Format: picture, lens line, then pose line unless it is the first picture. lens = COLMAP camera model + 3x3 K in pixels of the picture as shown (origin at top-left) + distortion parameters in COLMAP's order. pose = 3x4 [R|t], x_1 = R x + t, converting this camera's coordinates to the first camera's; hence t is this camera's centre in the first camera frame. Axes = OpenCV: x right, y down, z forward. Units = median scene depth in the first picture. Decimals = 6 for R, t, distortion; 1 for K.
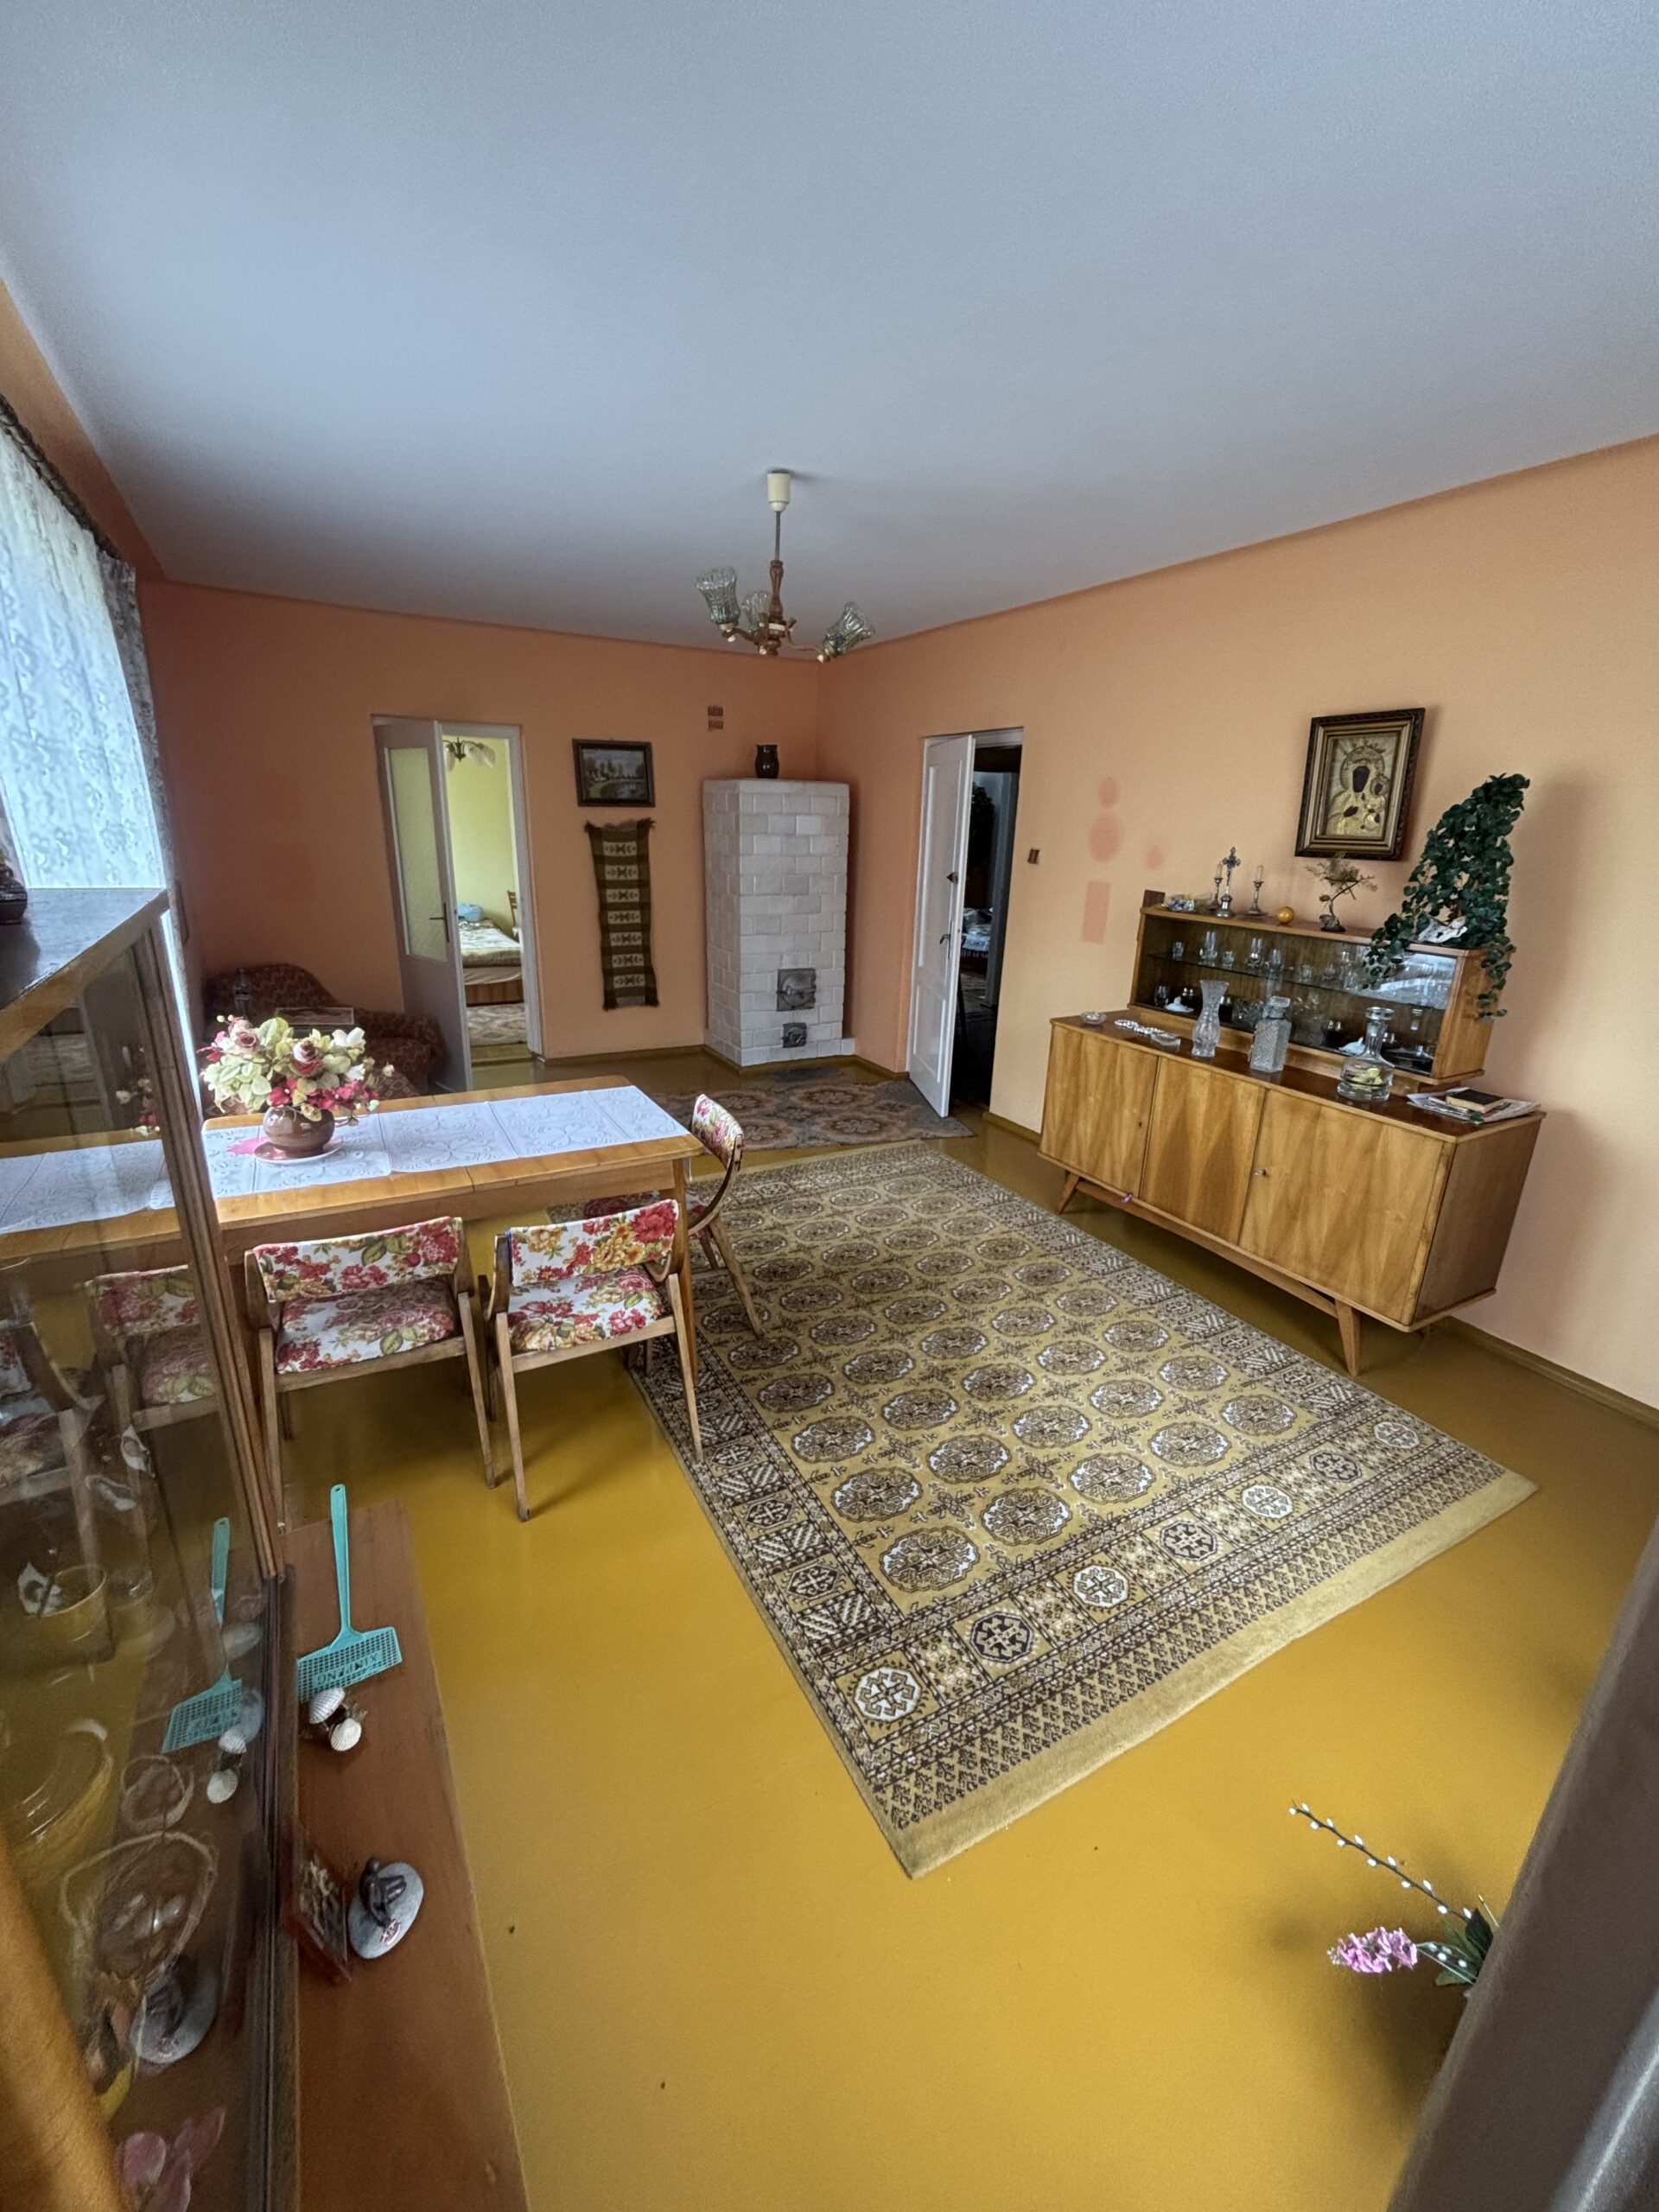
lens RADIAL K [[886.2, 0, 829.5], [0, 886.2, 1106.0], [0, 0, 1]] dist [0.014069, 0.000120]
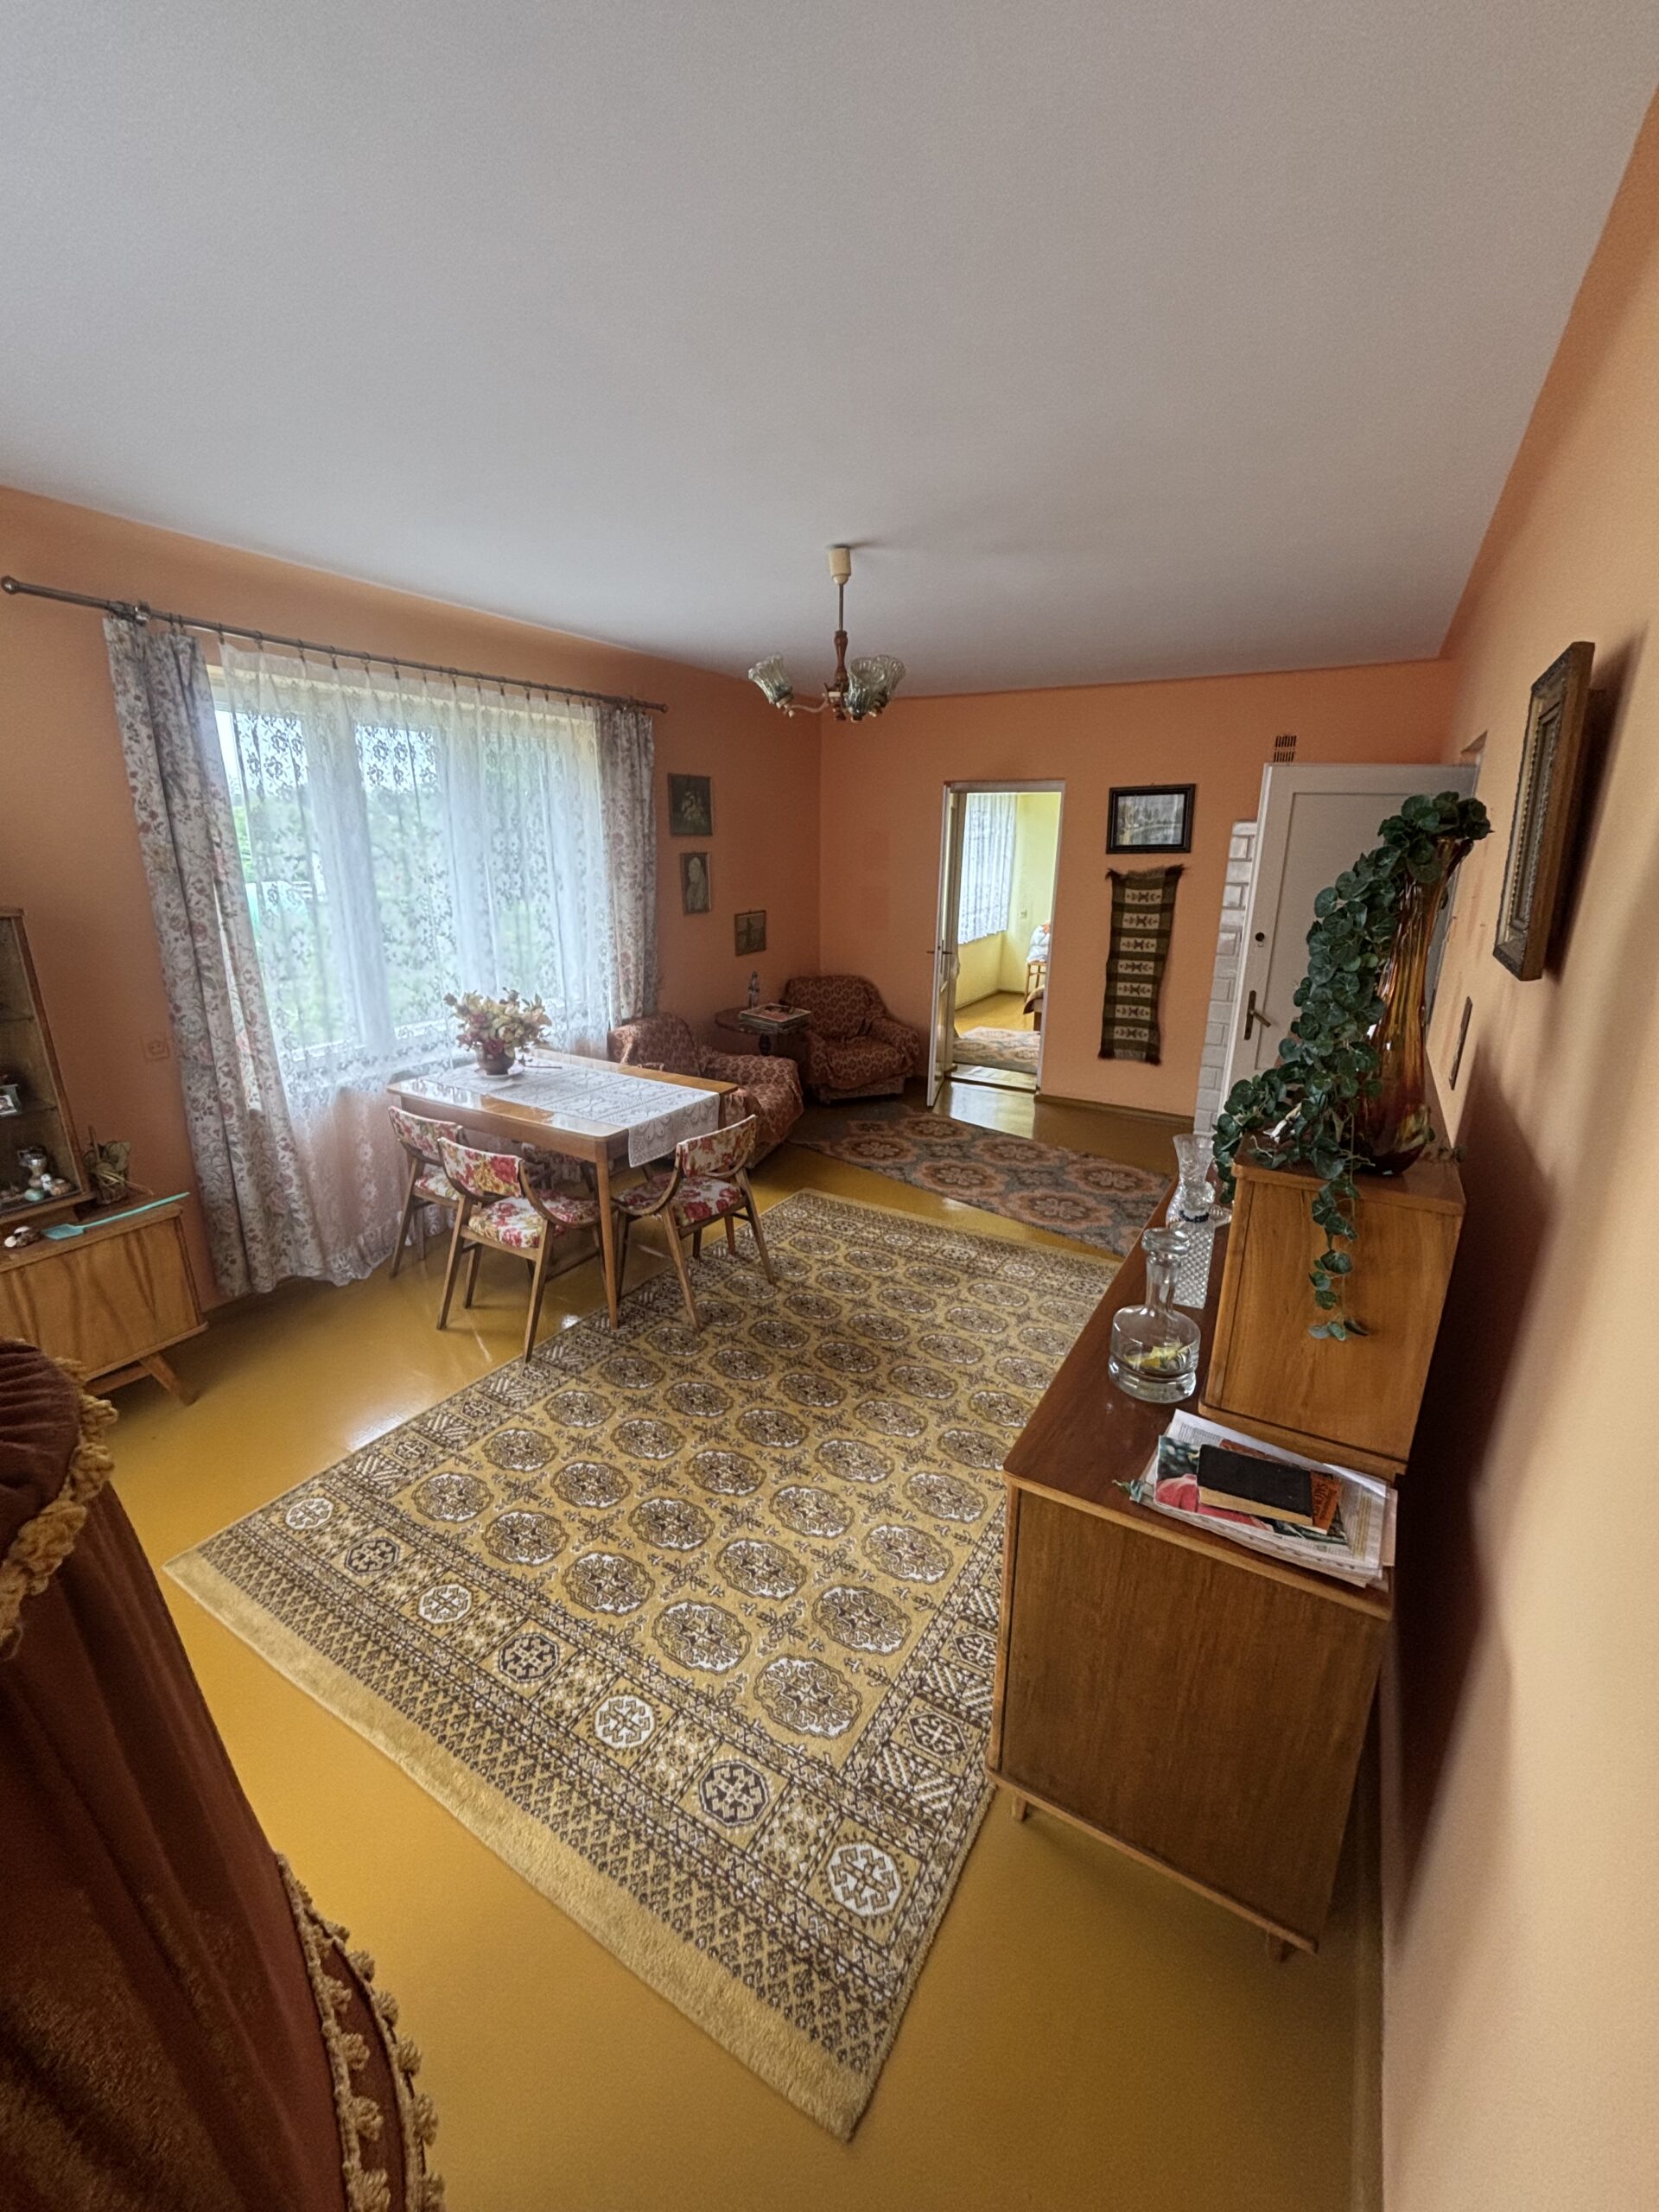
lens RADIAL K [[941.1, 0, 822.7], [0, 941.1, 1018.6], [0, 0, 1]] dist [0.001018, -0.000192]
pose [[0.503234, 0.138979, -0.852901, 0.668982], [-0.259940, 0.965617, 0.003975, -0.112853], [0.824128, 0.219703, 0.522057, 0.317070]]
